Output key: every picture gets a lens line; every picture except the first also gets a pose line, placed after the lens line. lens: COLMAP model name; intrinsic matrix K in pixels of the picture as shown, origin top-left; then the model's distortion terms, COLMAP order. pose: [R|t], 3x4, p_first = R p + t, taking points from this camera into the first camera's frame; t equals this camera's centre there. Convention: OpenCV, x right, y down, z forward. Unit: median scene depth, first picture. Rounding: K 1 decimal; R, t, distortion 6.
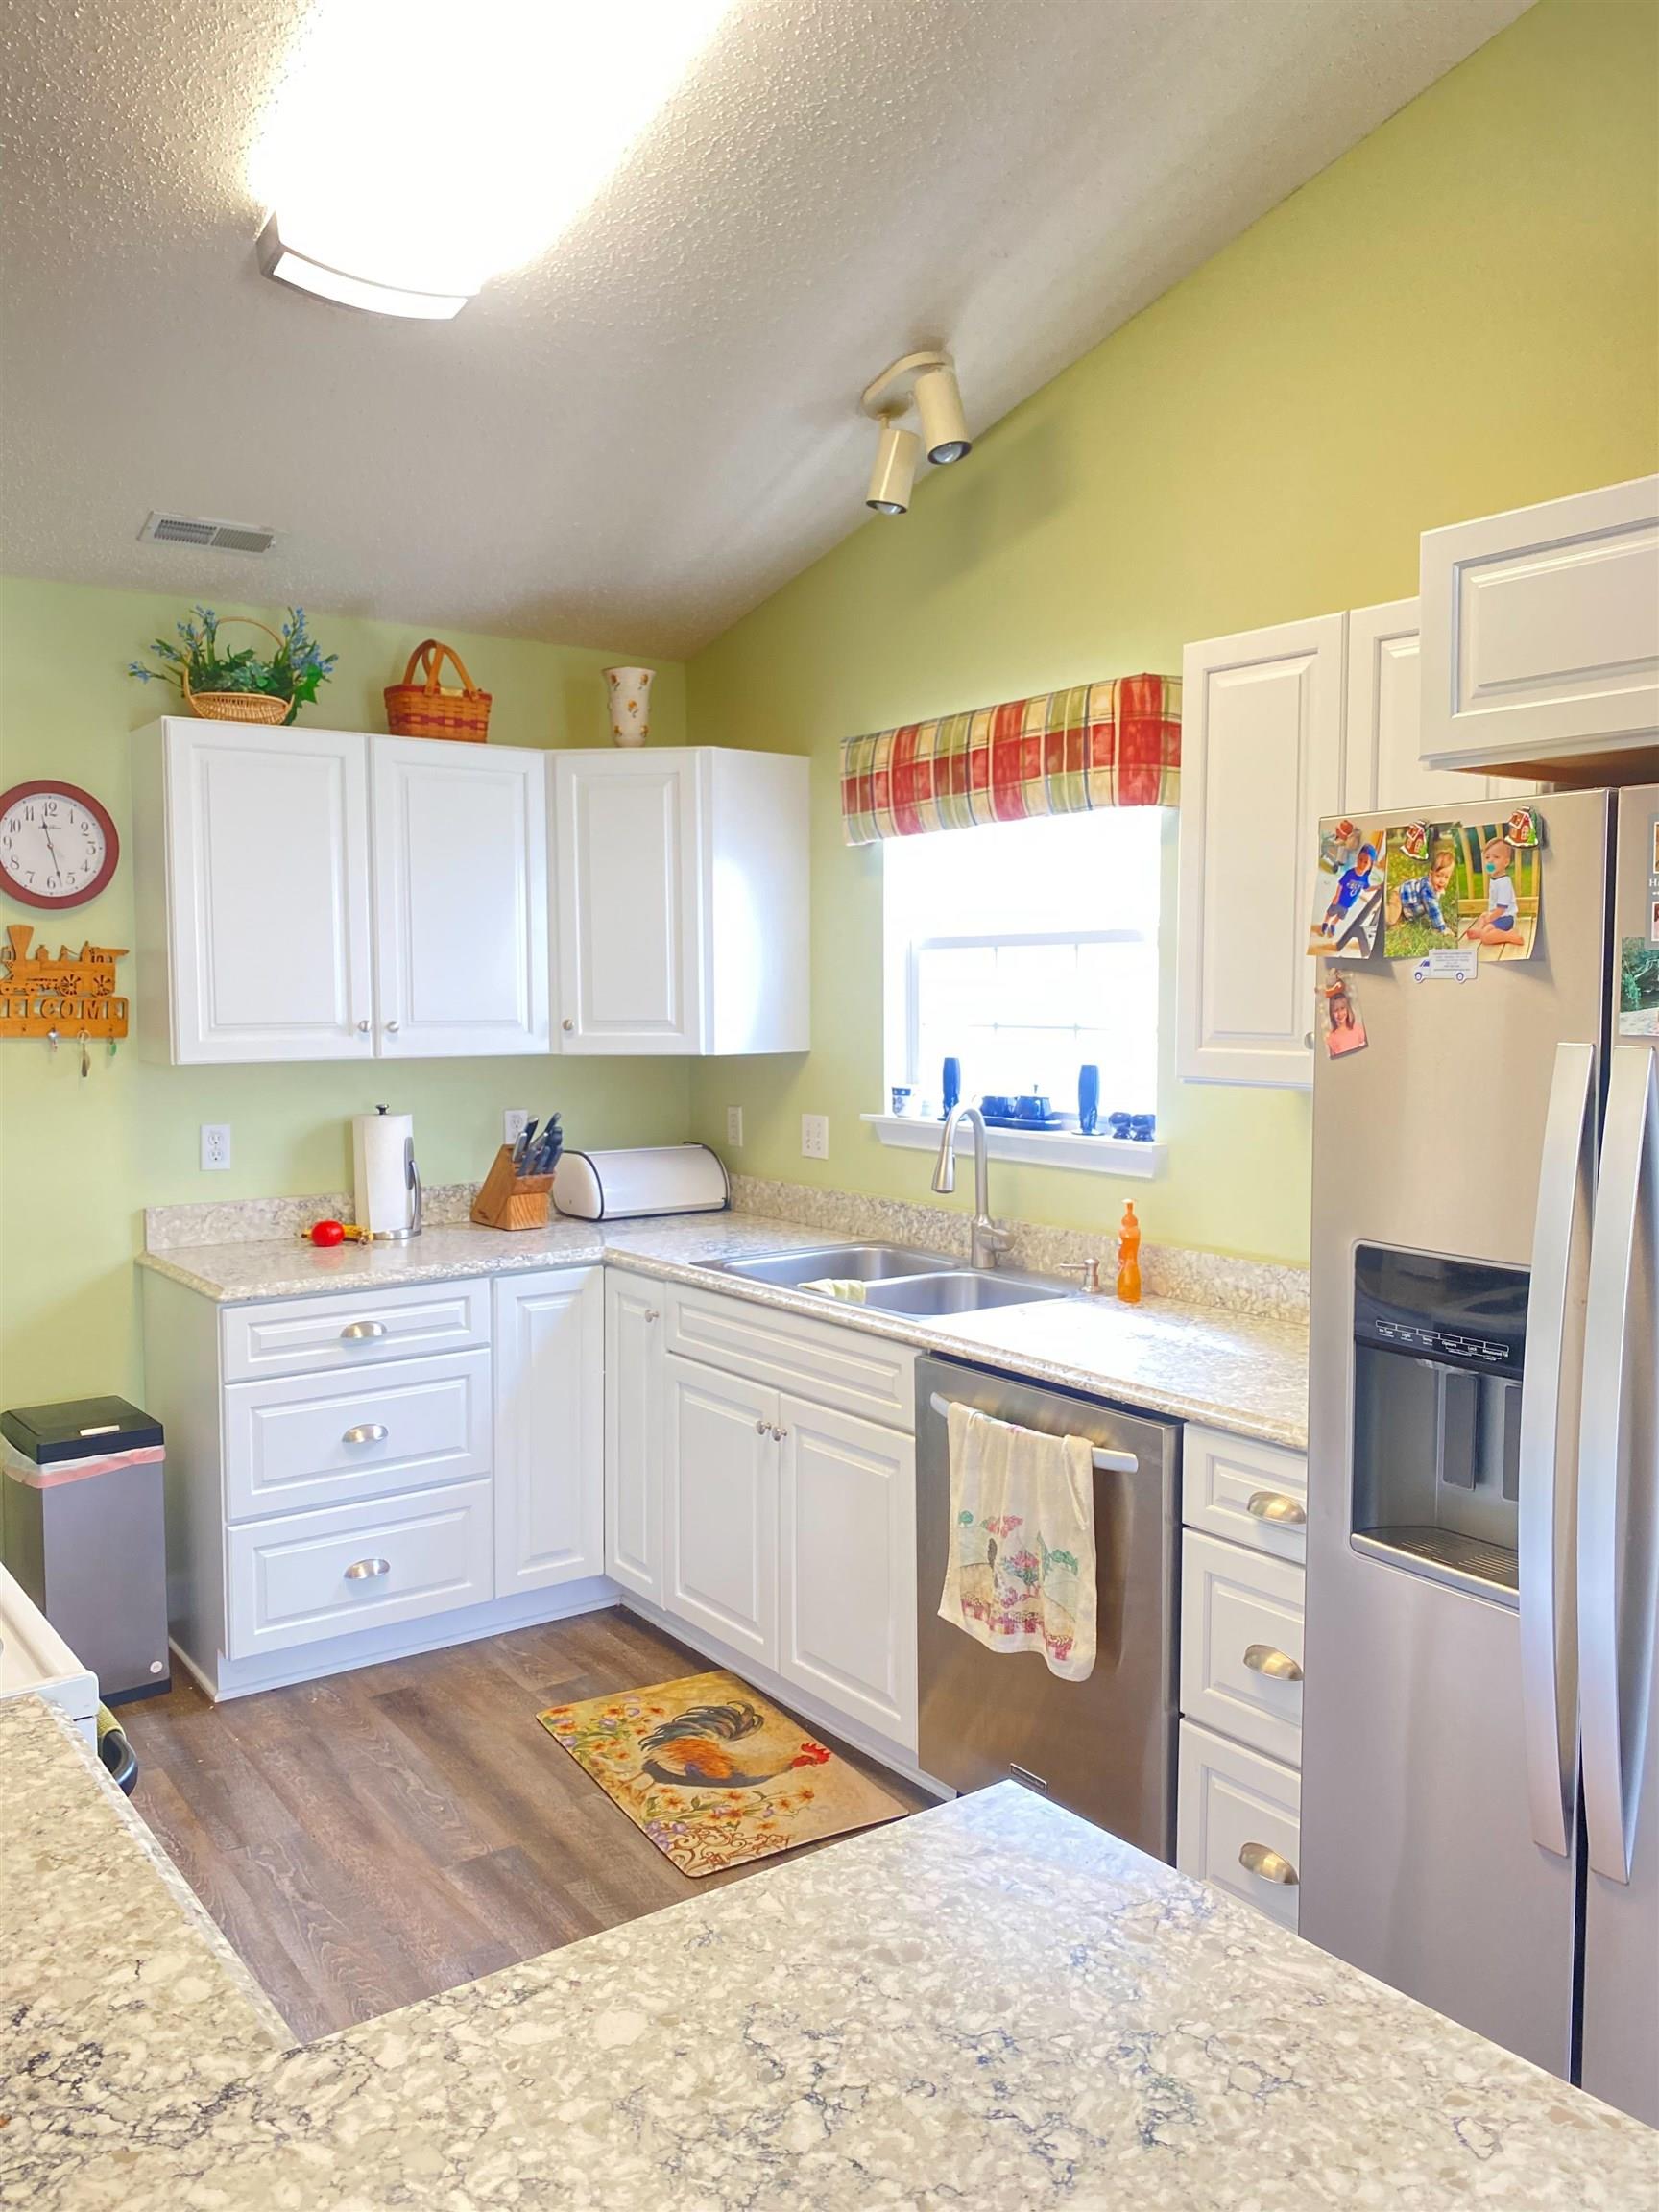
lens RADIAL K [[1682.2, 0, 836.6], [0, 1682.2, 1112.7], [0, 0, 1]] dist [0.135406, -0.372949]
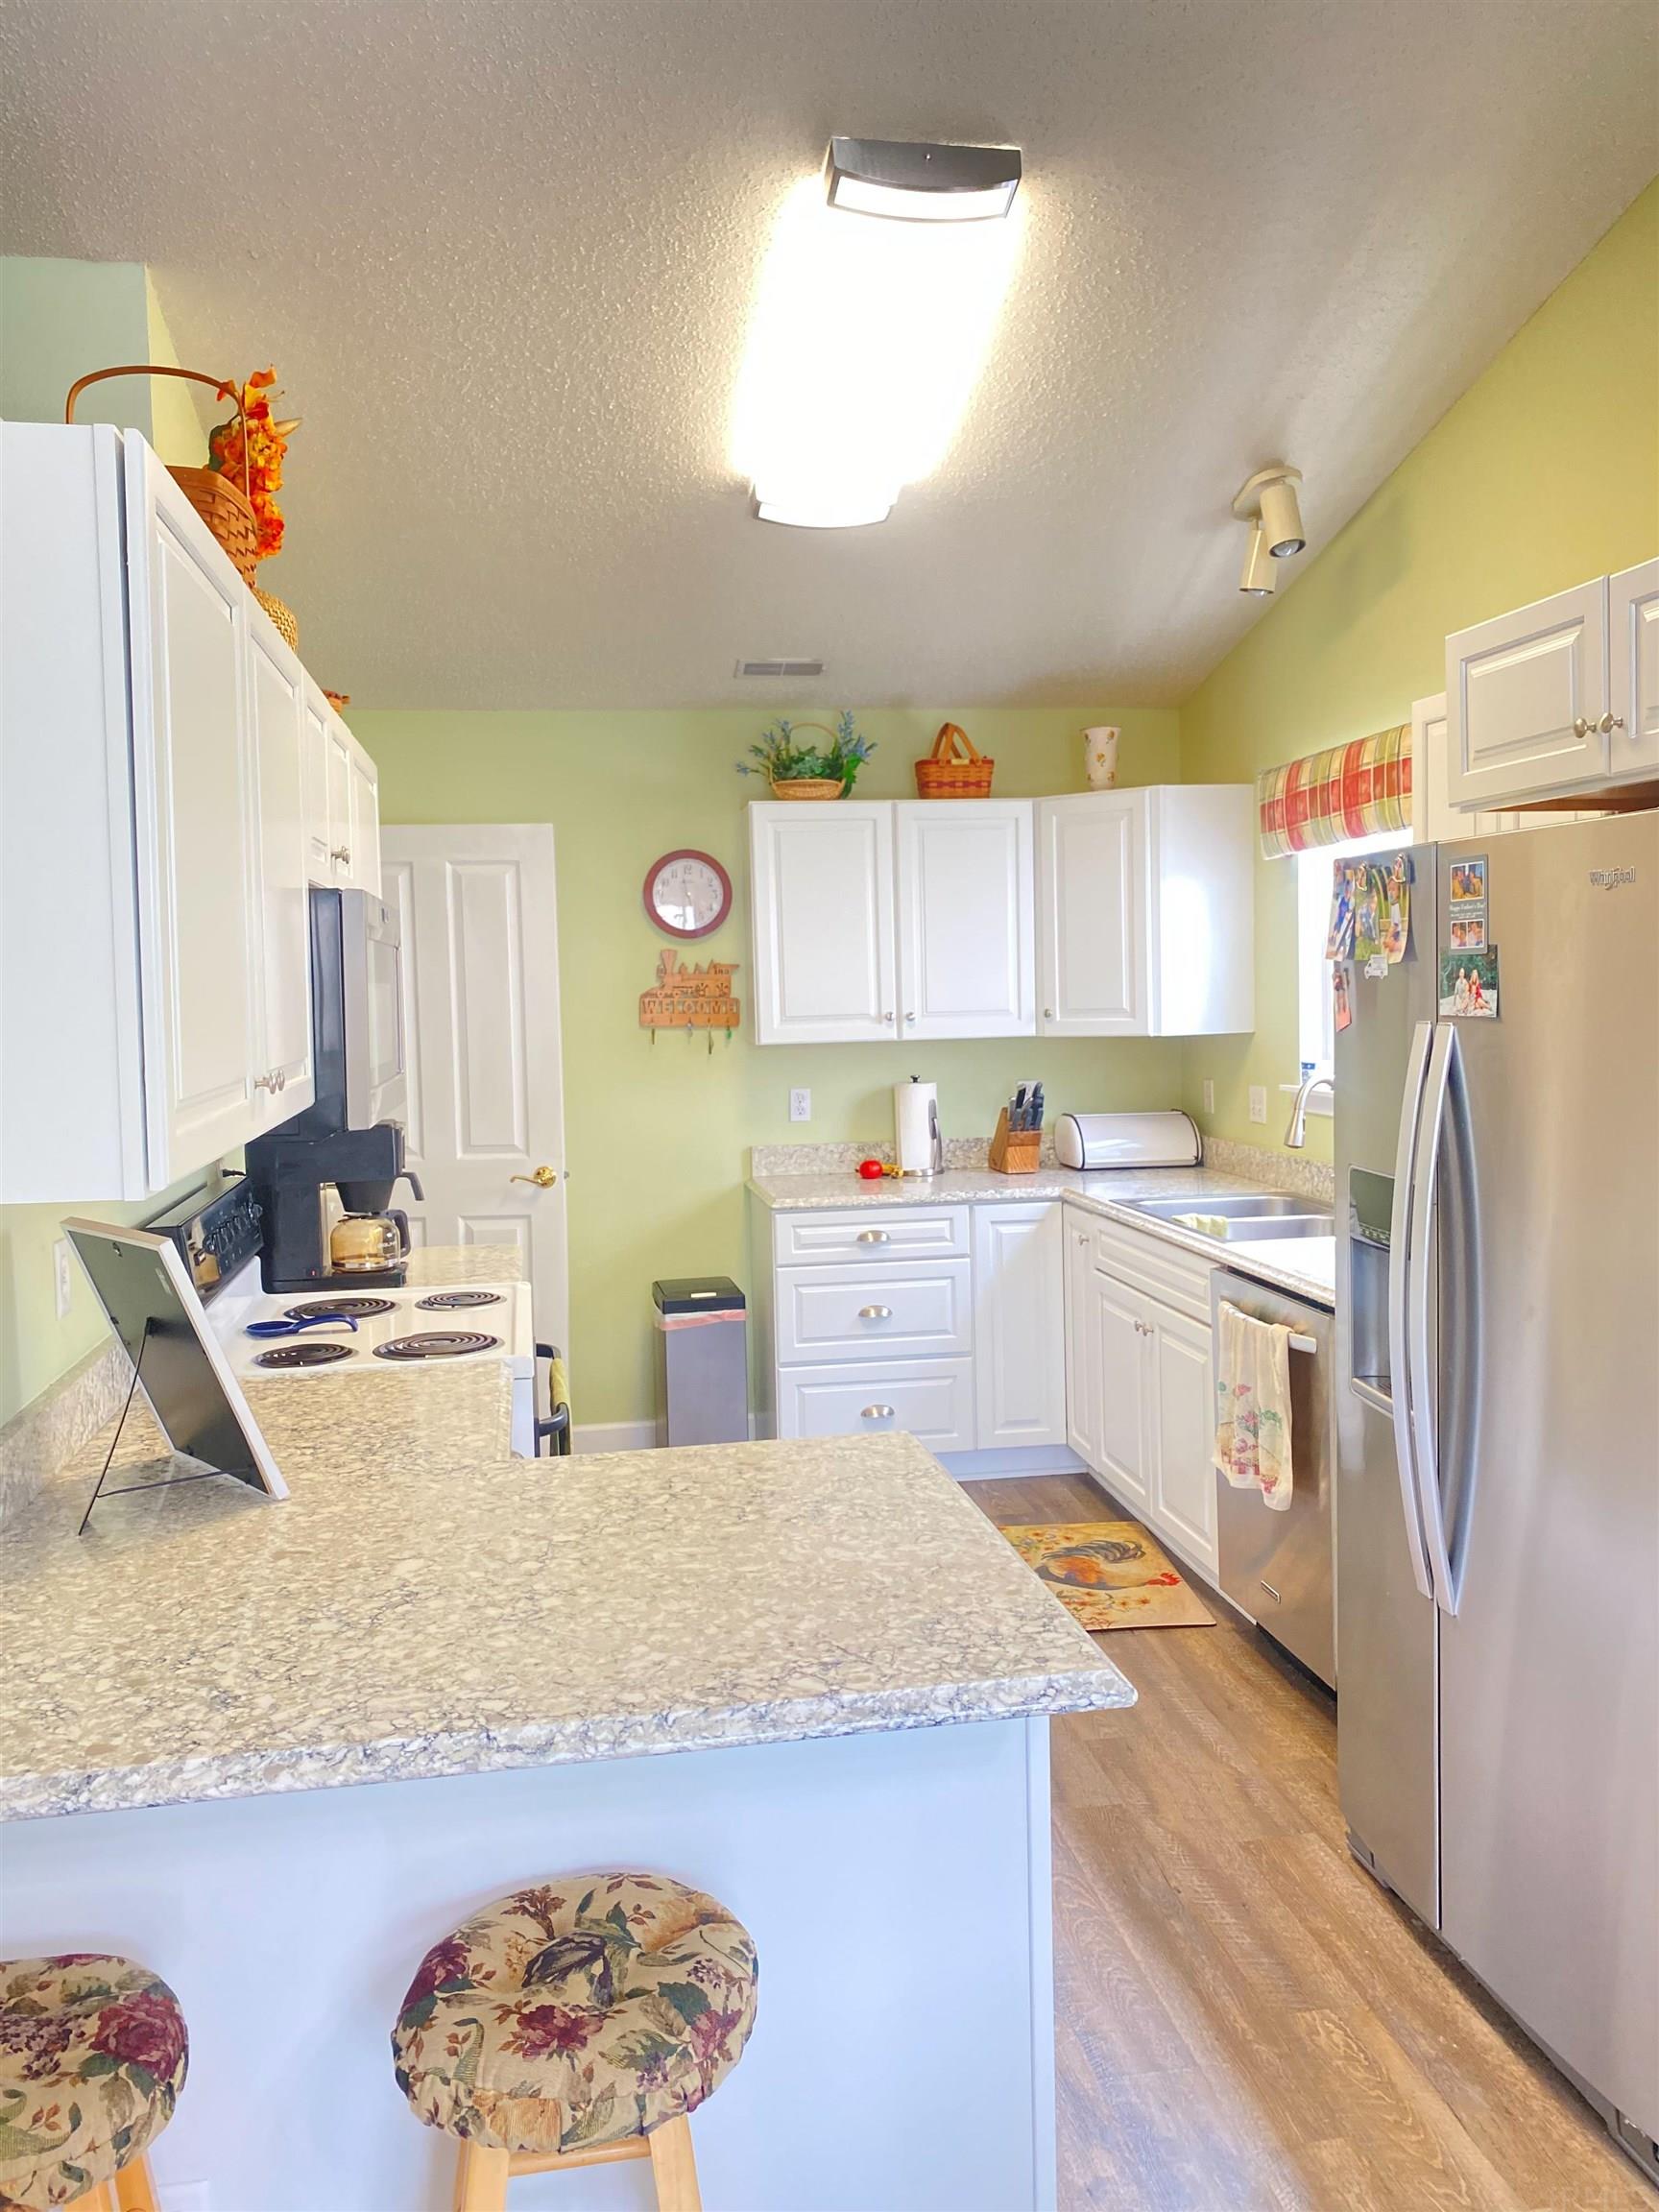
lens RADIAL K [[1682.2, 0, 836.6], [0, 1682.2, 1112.7], [0, 0, 1]] dist [0.135406, -0.372949]
pose [[0.894147, 0.015039, -0.447520, 0.293501], [-0.011455, 0.999877, 0.010714, 0.012288], [0.447626, -0.004454, 0.894210, -0.227540]]
